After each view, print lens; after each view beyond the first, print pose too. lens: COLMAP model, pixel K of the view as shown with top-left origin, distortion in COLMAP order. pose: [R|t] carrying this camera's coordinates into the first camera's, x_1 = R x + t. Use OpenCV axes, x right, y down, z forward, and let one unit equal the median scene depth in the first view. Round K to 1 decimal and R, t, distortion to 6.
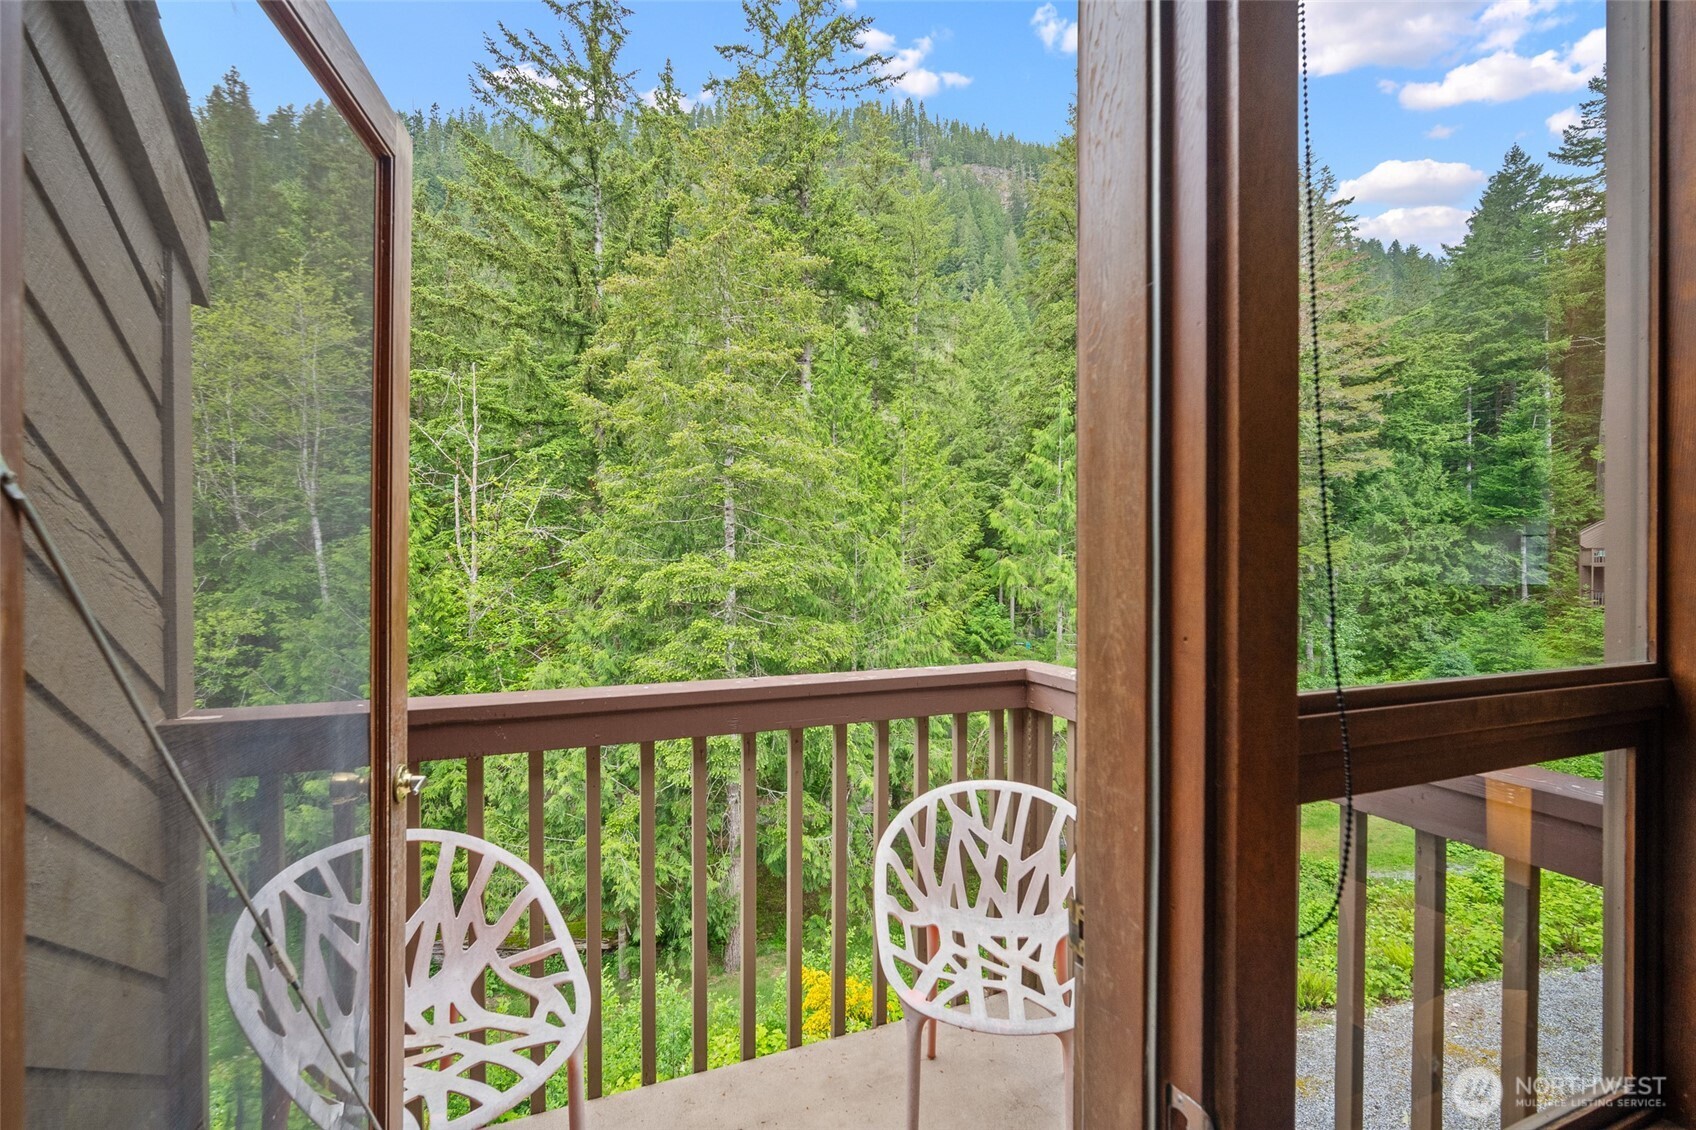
lens RADIAL K [[742.7, 0, 849.5], [0, 742.7, 562.9], [0, 0, 1]] dist [-0.010262, 0.000569]
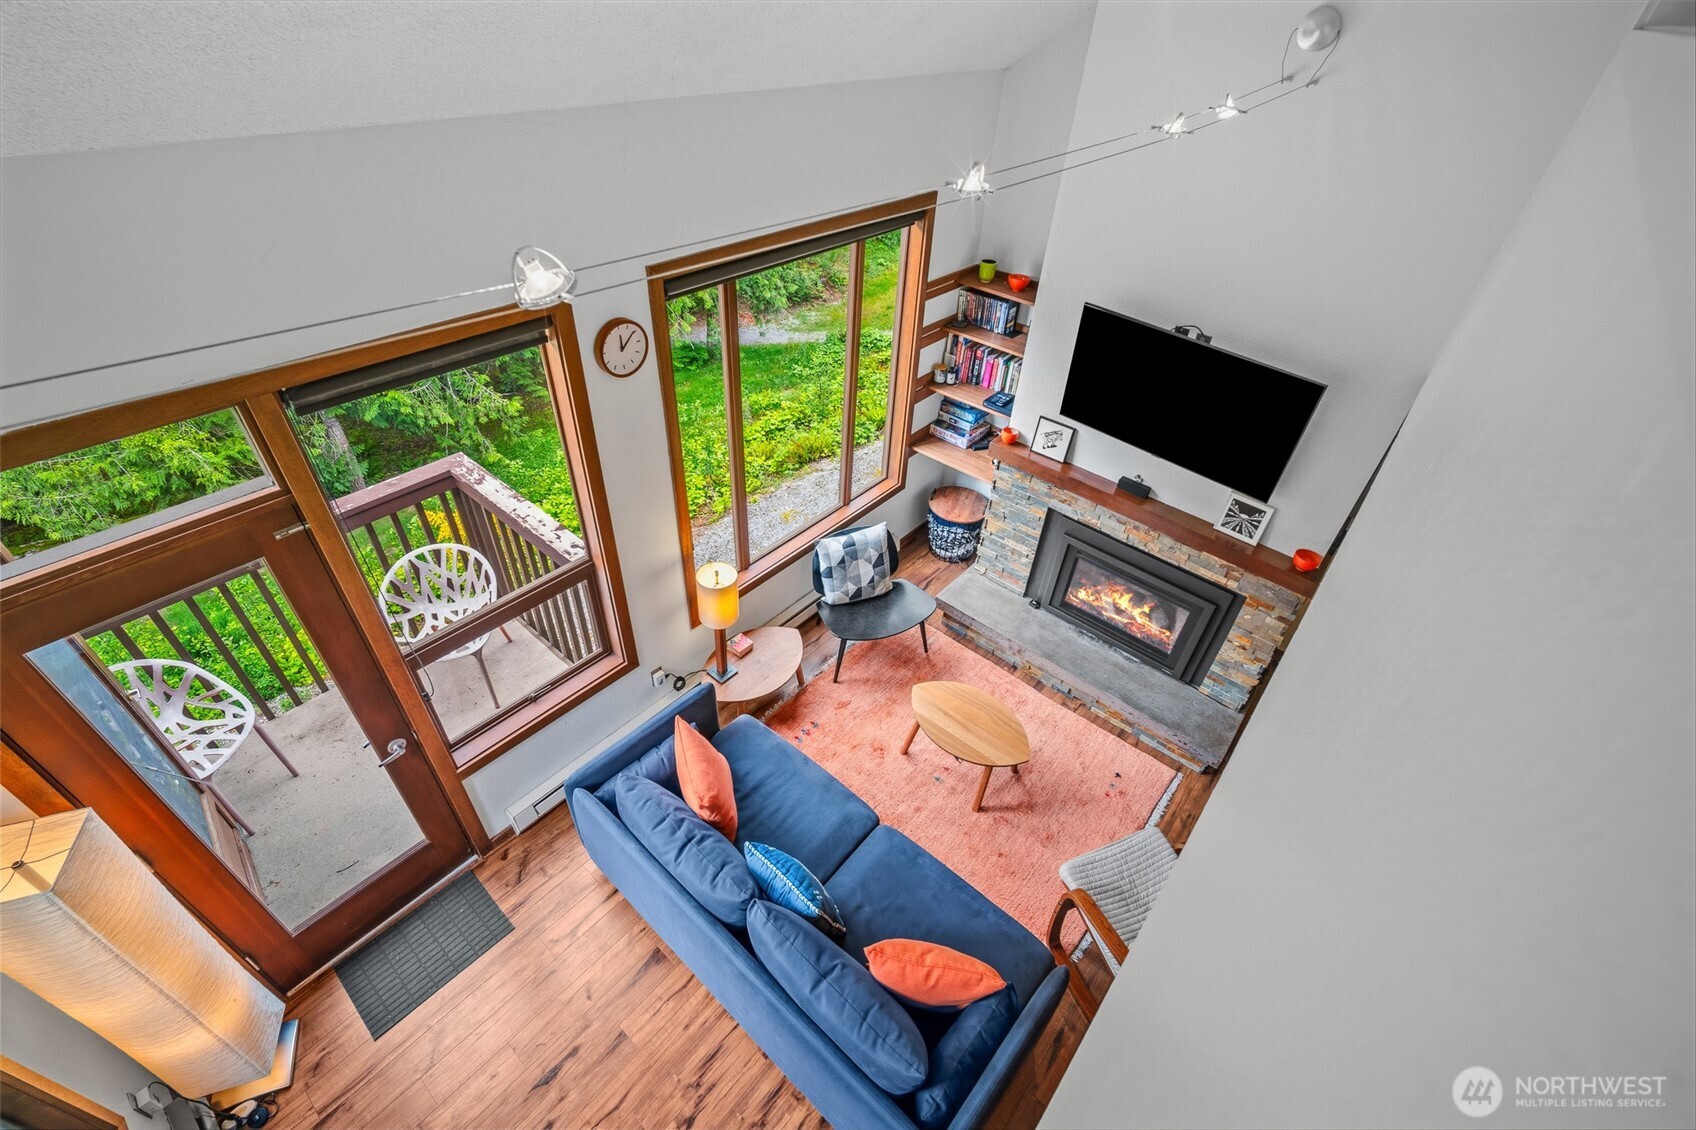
lens RADIAL K [[732.4, 0, 849.8], [0, 732.4, 561.7], [0, 0, 1]] dist [-0.009497, 0.000429]
pose [[0.888594, -0.255768, 0.380768, 0.019843], [-0.046883, 0.775121, 0.630072, -0.045011], [-0.456293, -0.577729, 0.676776, -0.040355]]
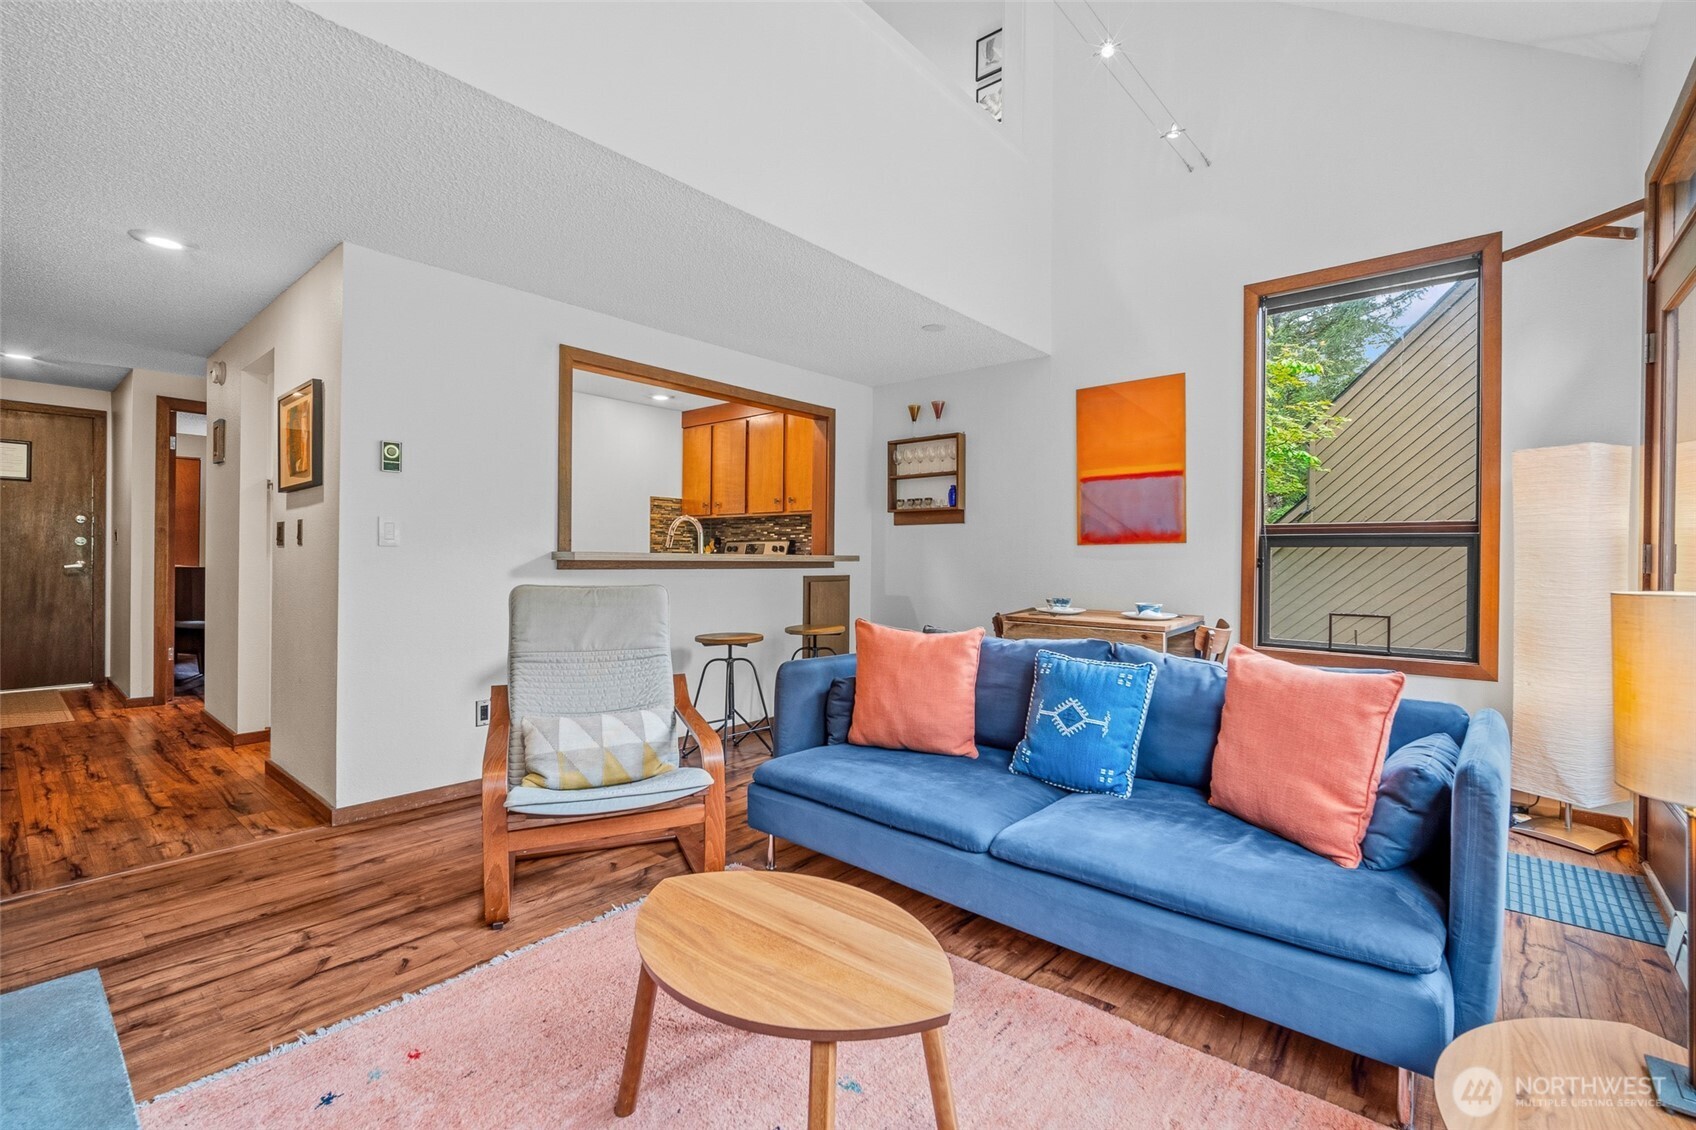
lens RADIAL K [[742.7, 0, 849.5], [0, 742.7, 562.9], [0, 0, 1]] dist [-0.010262, 0.000569]
pose [[-0.892844, -0.011767, -0.450213, 0.071495], [-0.016667, 0.999837, 0.006922, 0.007339], [0.450058, 0.013684, -0.892894, 0.028569]]
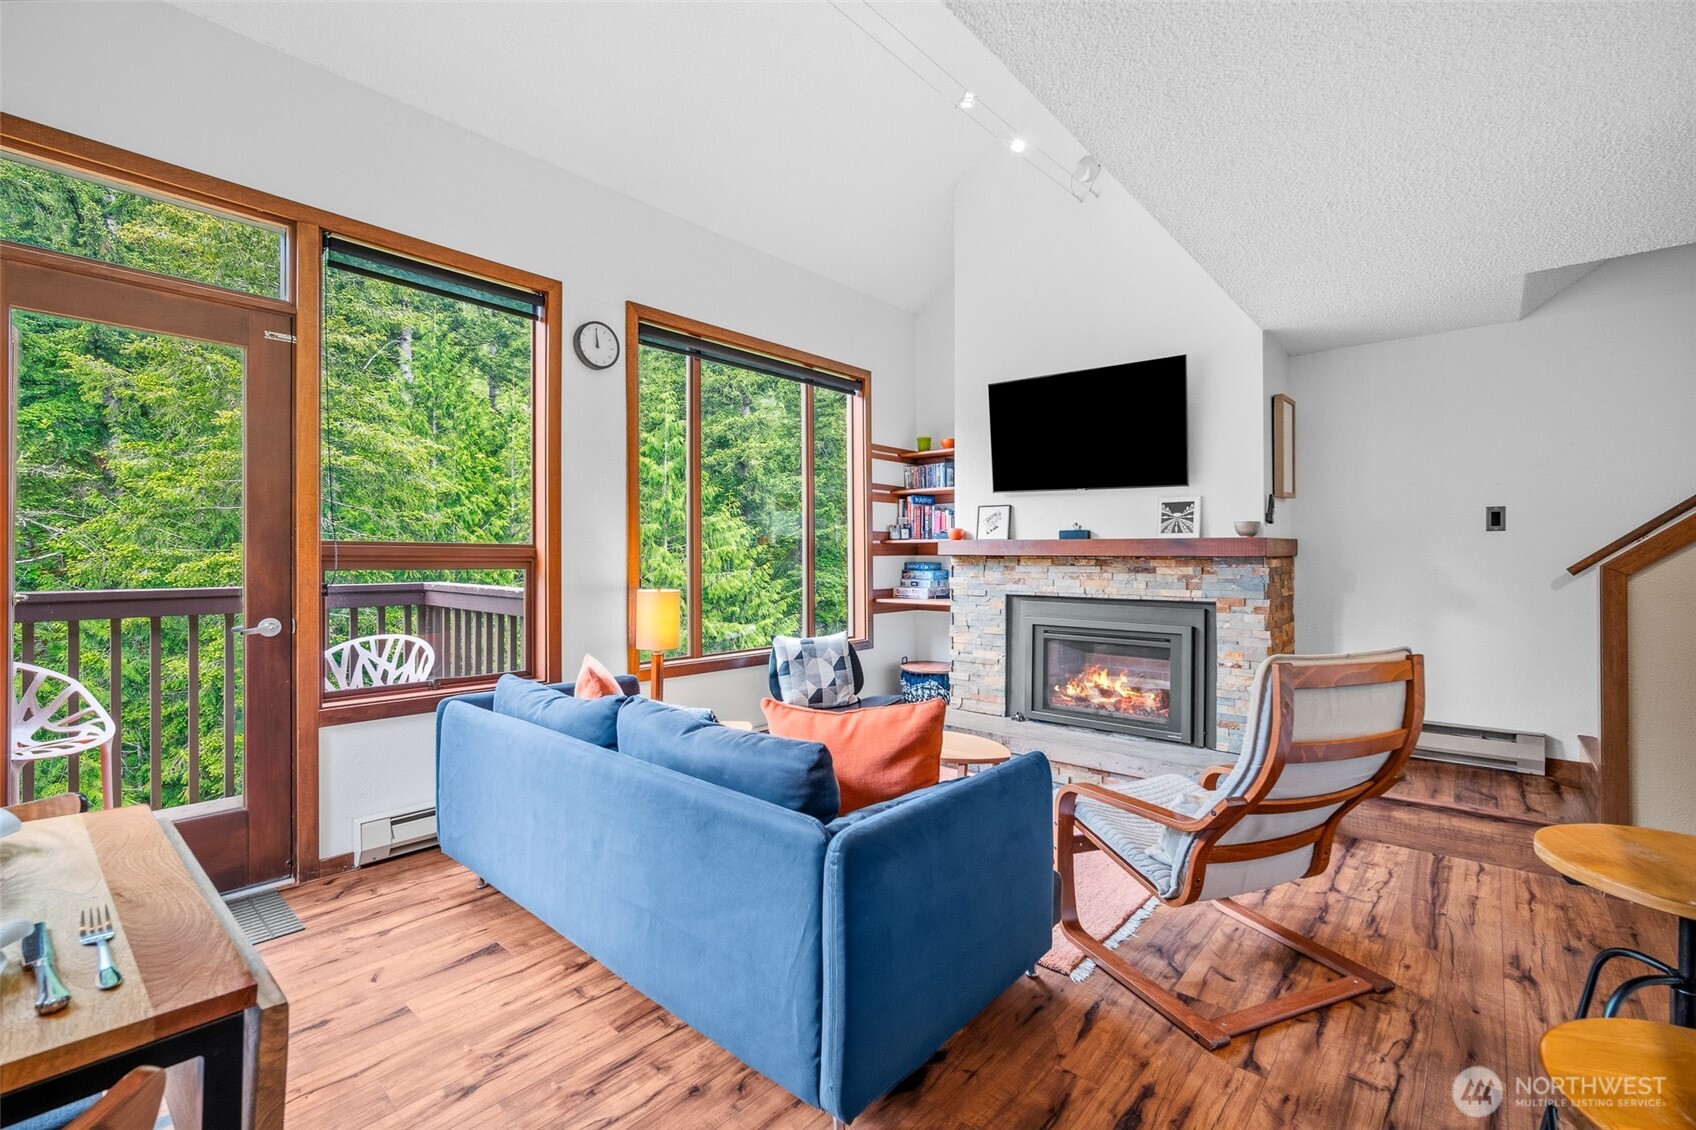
lens RADIAL K [[742.7, 0, 851.0], [0, 742.7, 555.2], [0, 0, 1]] dist [-0.014640, 0.006044]
pose [[0.894535, -0.003160, 0.446987, 0.019879], [0.006048, 0.999969, -0.005034, 0.004697], [-0.446957, 0.007206, 0.894526, -0.061315]]
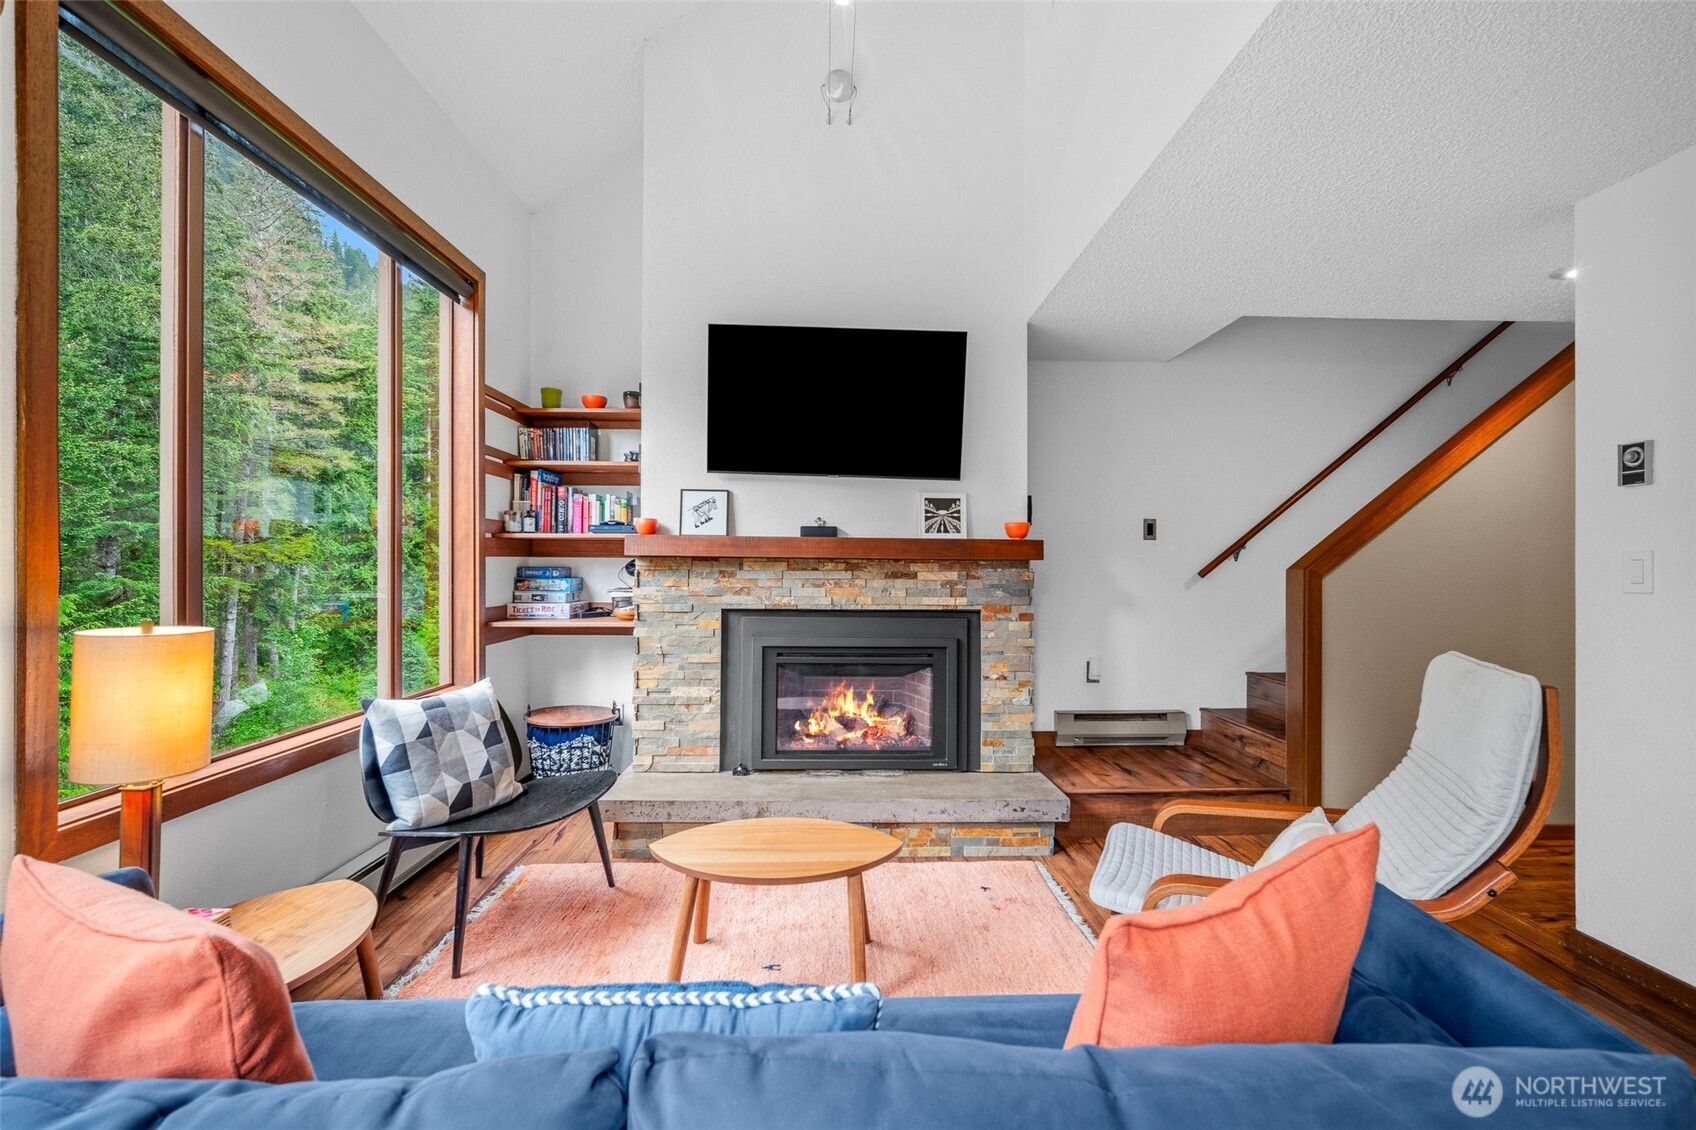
lens RADIAL K [[742.7, 0, 849.5], [0, 742.7, 562.9], [0, 0, 1]] dist [-0.010262, 0.000569]
pose [[0.359158, 0.000760, 0.933276, 0.017752], [0.001554, 0.999998, -0.001412, 0.005058], [-0.933275, 0.001957, 0.359156, -0.020754]]
